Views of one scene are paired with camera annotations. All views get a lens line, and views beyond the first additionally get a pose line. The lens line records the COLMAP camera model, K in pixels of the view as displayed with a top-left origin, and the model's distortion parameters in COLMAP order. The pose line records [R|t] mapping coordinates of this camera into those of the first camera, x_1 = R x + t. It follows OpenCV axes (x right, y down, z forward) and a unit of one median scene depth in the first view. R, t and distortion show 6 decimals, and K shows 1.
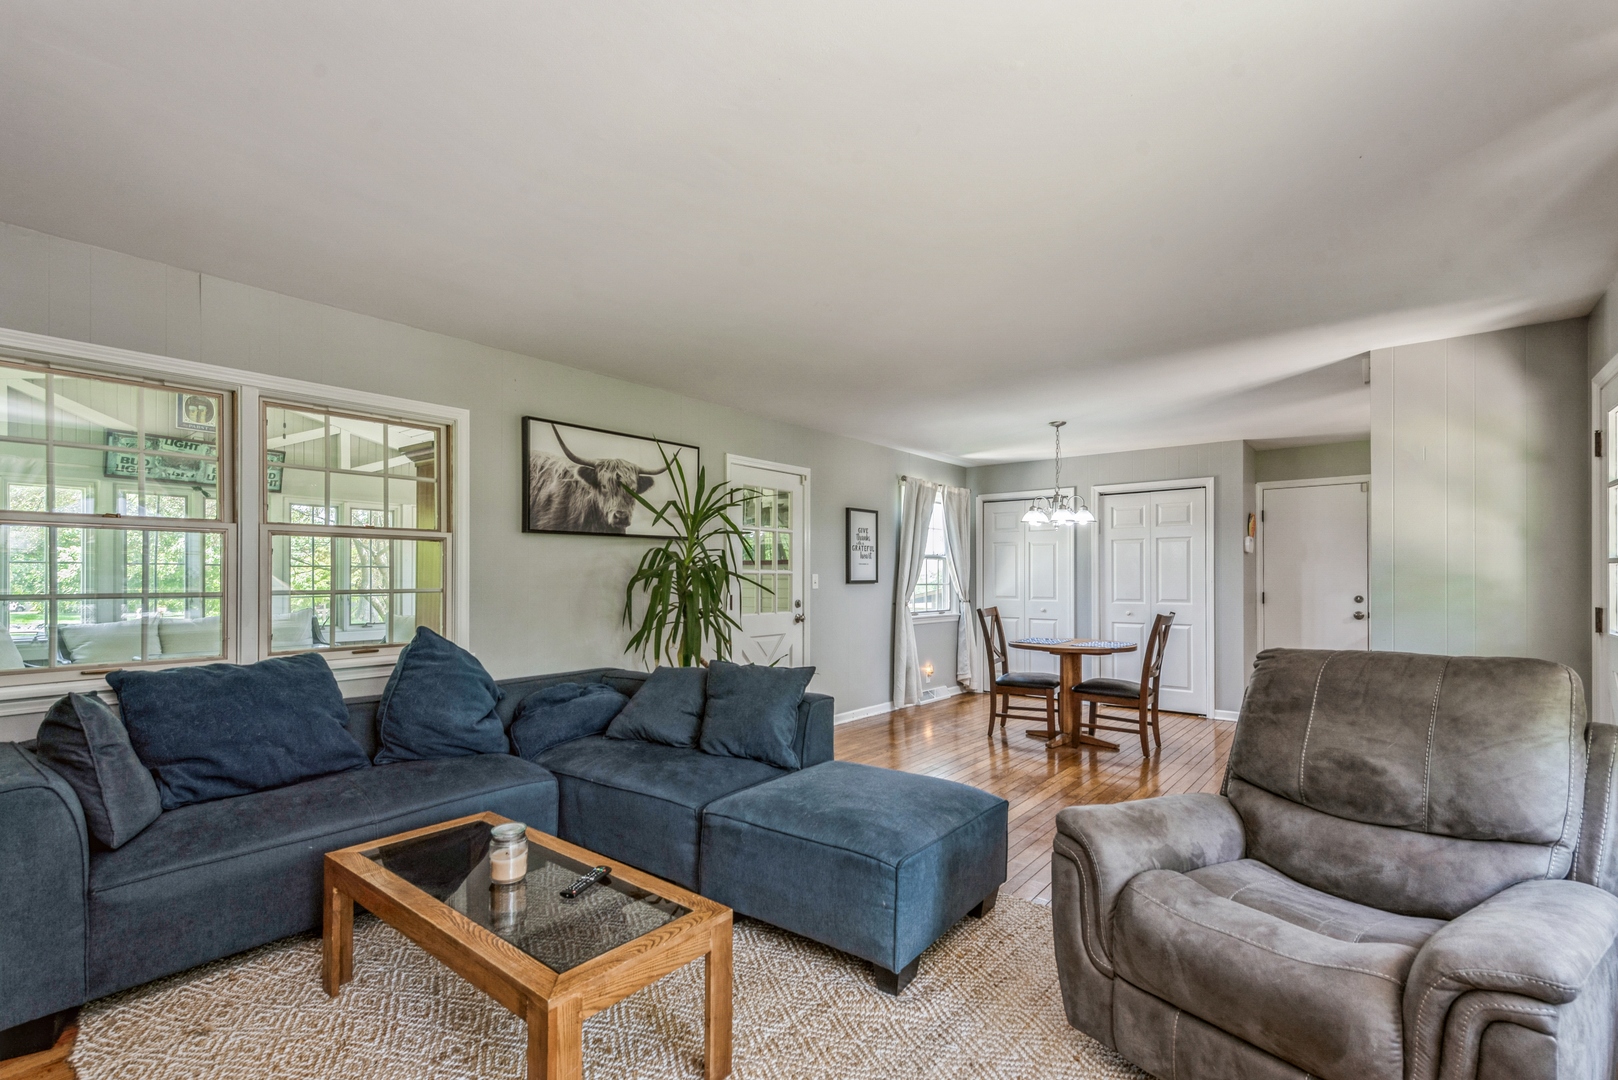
lens RADIAL K [[727.0, 0, 800.6], [0, 727.0, 581.4], [0, 0, 1]] dist [-0.001282, -0.000043]
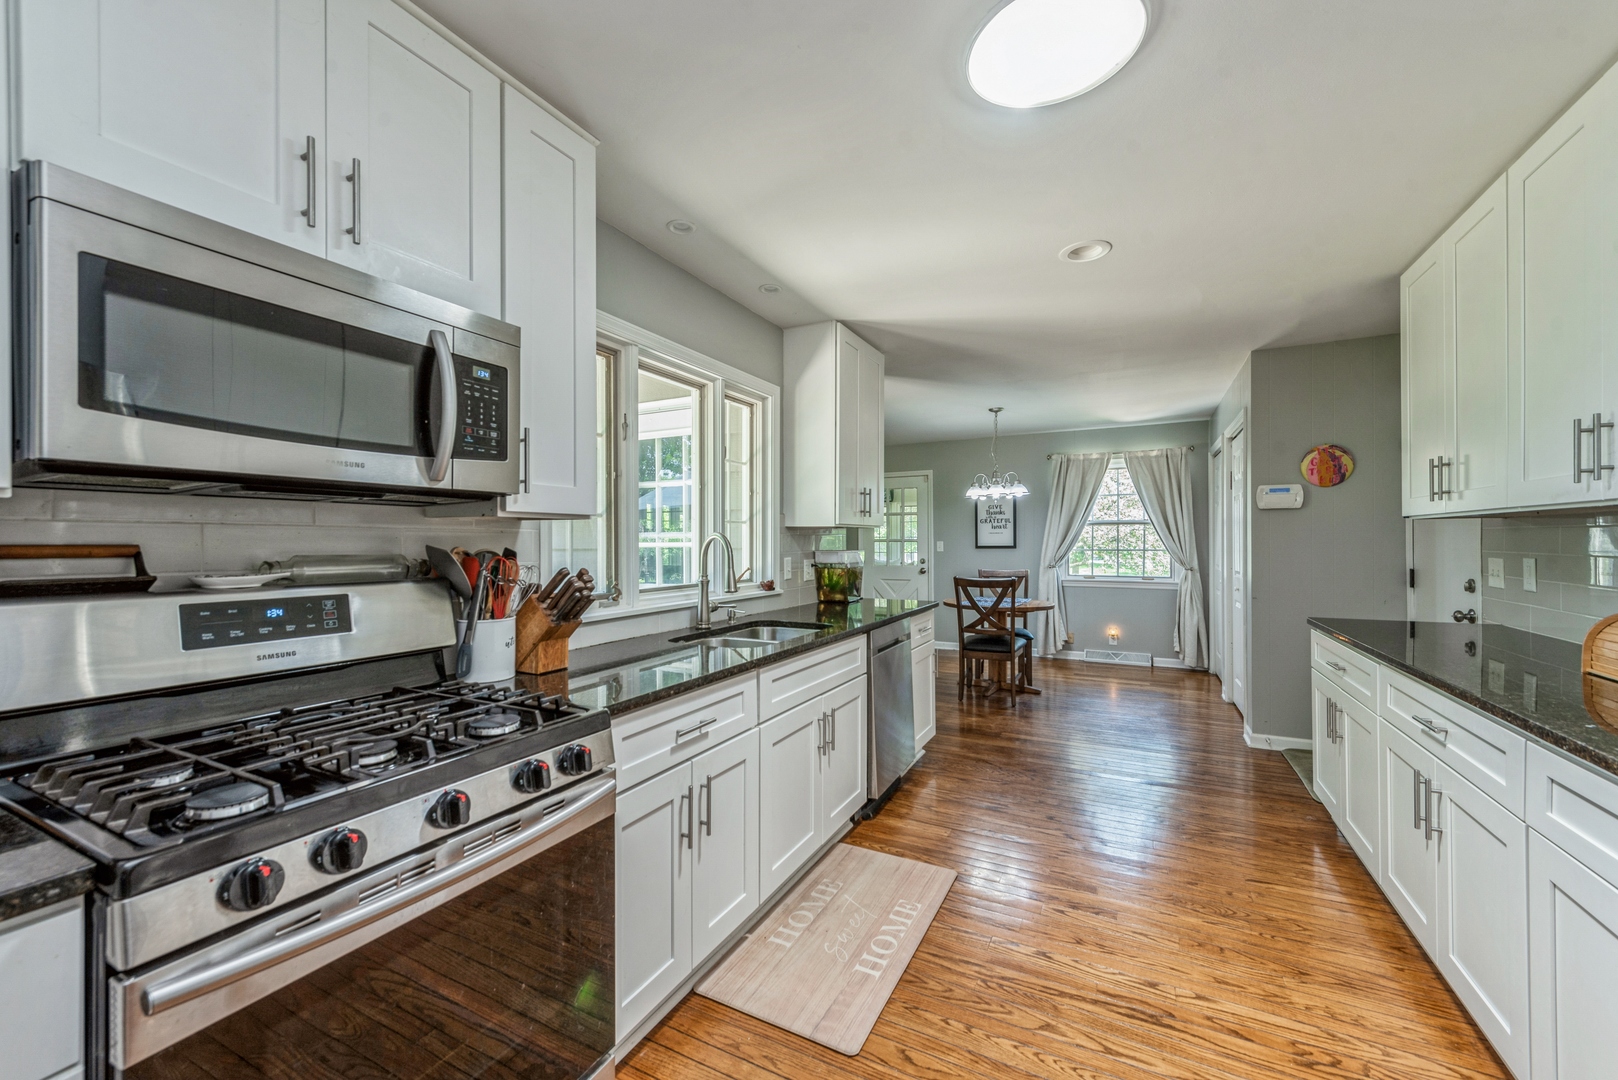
lens RADIAL K [[631.4, 0, 793.2], [0, 631.4, 541.4], [0, 0, 1]] dist [0.010481, 0.000061]
pose [[0.186384, -0.001557, -0.982476, 1.248821], [-0.004221, 0.999988, -0.002386, -0.005811], [0.982468, 0.004592, 0.186375, 0.495523]]
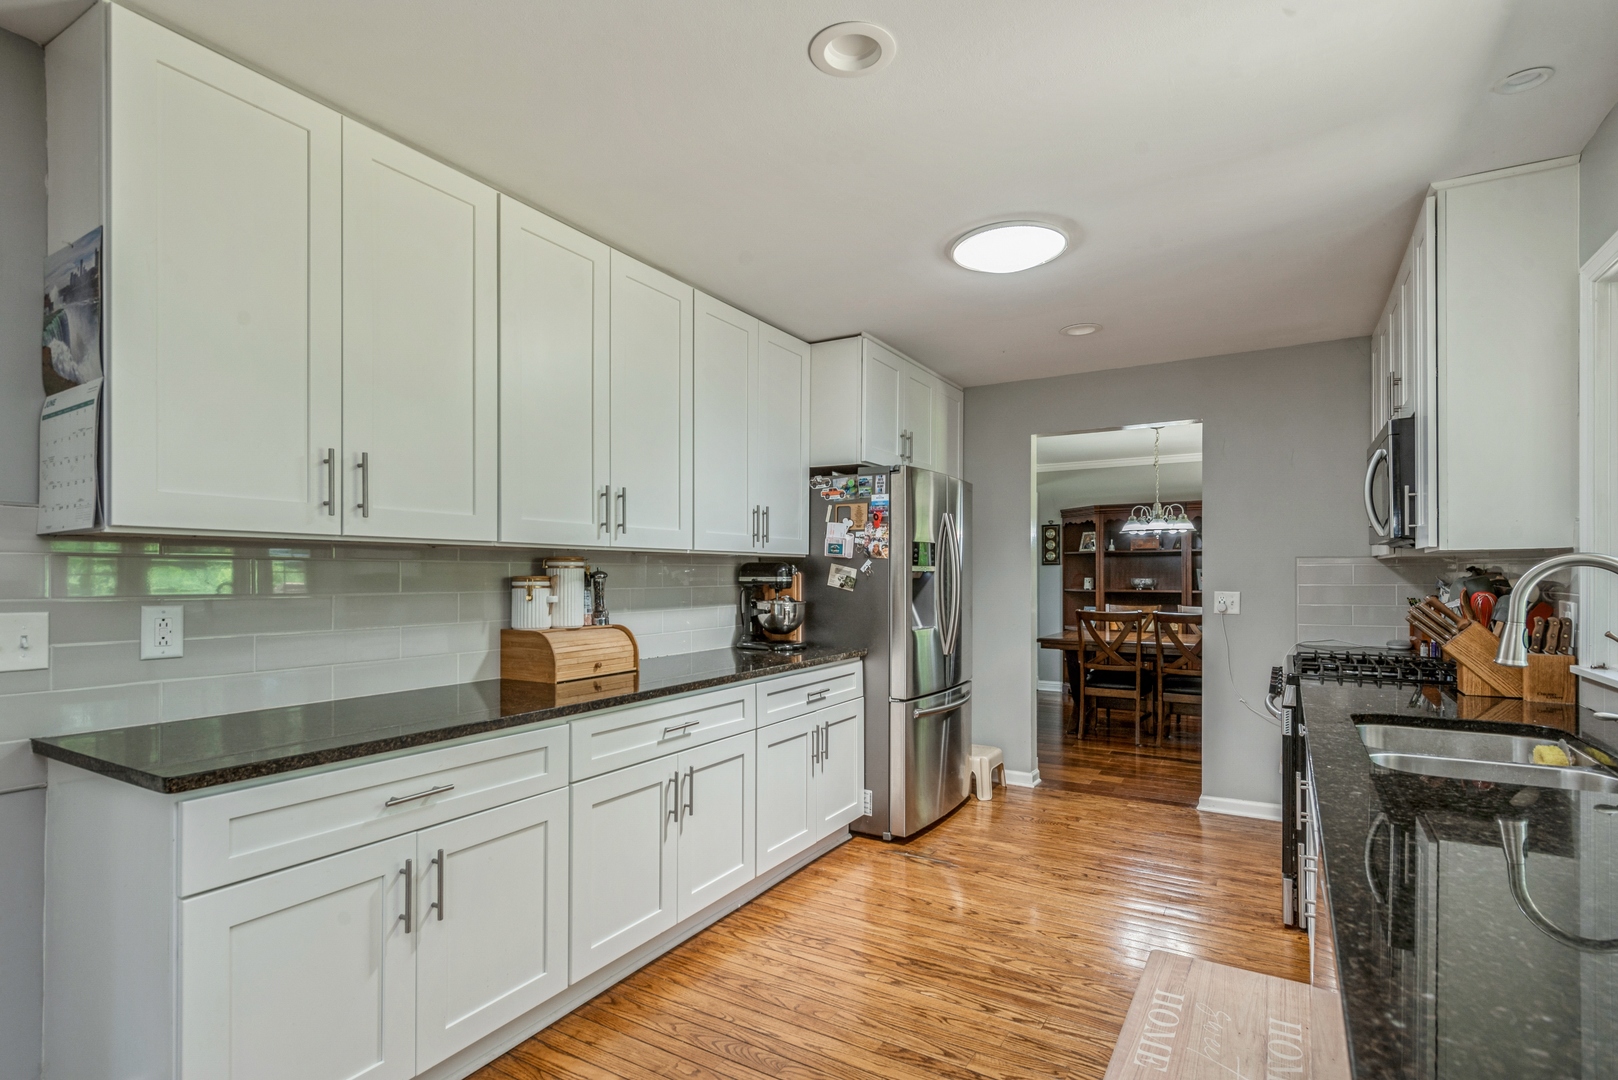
lens RADIAL K [[802.2, 0, 806.7], [0, 802.2, 570.2], [0, 0, 1]] dist [0.011866, -0.003482]
pose [[-0.146082, 0.002720, 0.989269, 0.552531], [0.006906, 0.999975, -0.001729, -0.008288], [-0.989248, 0.006580, -0.146097, 0.838976]]
